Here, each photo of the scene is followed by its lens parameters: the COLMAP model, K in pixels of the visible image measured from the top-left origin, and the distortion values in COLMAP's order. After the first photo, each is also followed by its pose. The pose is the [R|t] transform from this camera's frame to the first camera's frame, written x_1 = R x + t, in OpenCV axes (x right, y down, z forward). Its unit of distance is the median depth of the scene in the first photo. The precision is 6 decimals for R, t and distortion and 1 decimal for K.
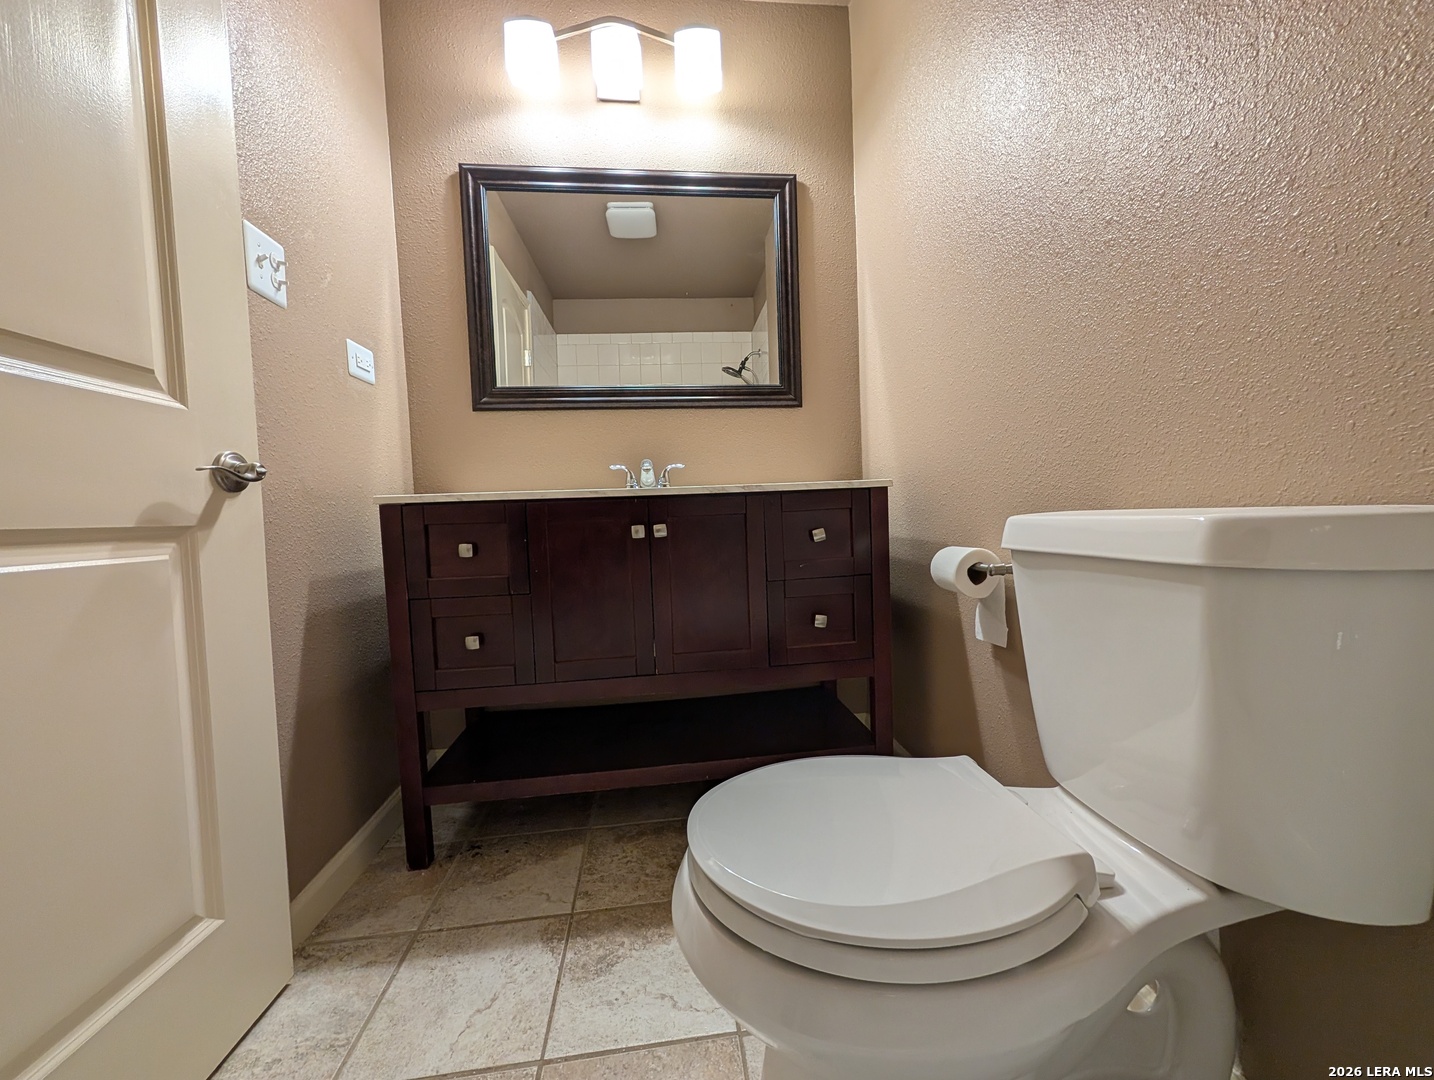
lens RADIAL K [[541.6, 0, 717.6], [0, 541.6, 538.4], [0, 0, 1]] dist [-0.000588, 0.000221]
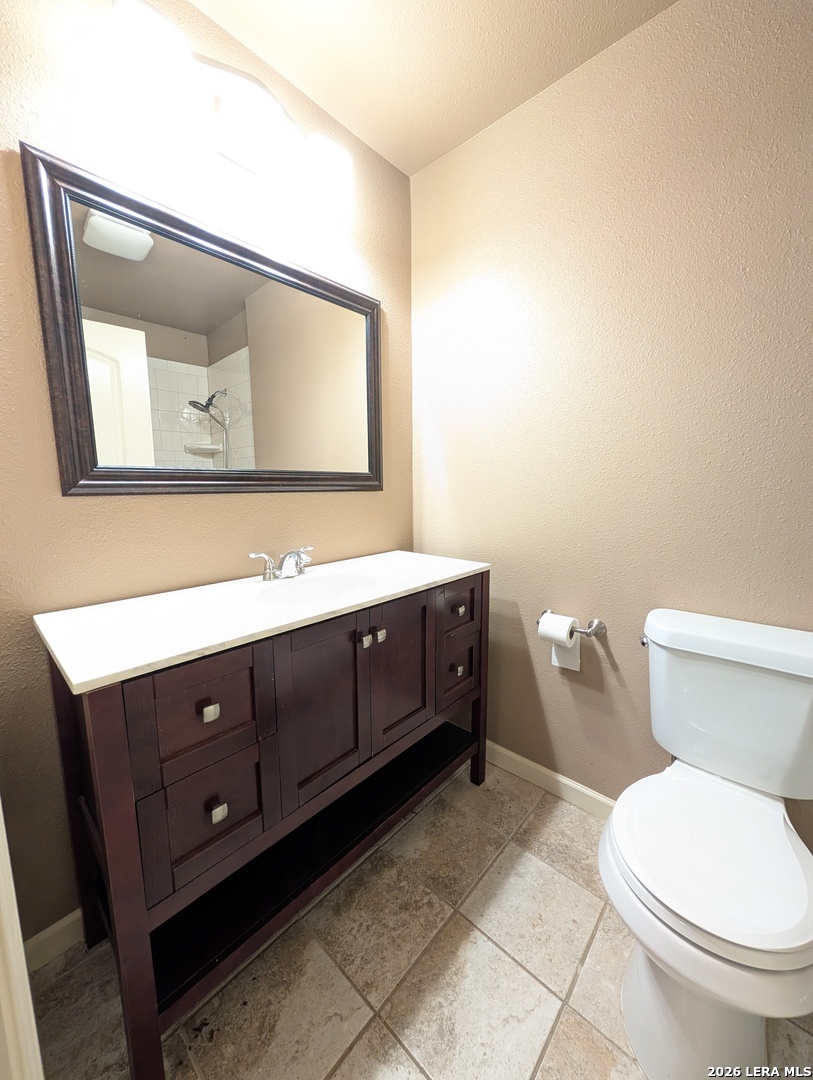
lens RADIAL K [[407.9, 0, 403.6], [0, 407.9, 540.7], [0, 0, 1]] dist [-0.000588, 0.000221]
pose [[0.755896, -0.059654, 0.651969, -0.614157], [0.017121, 0.997301, 0.071401, -0.271533], [-0.654468, -0.042809, 0.754877, 0.337035]]
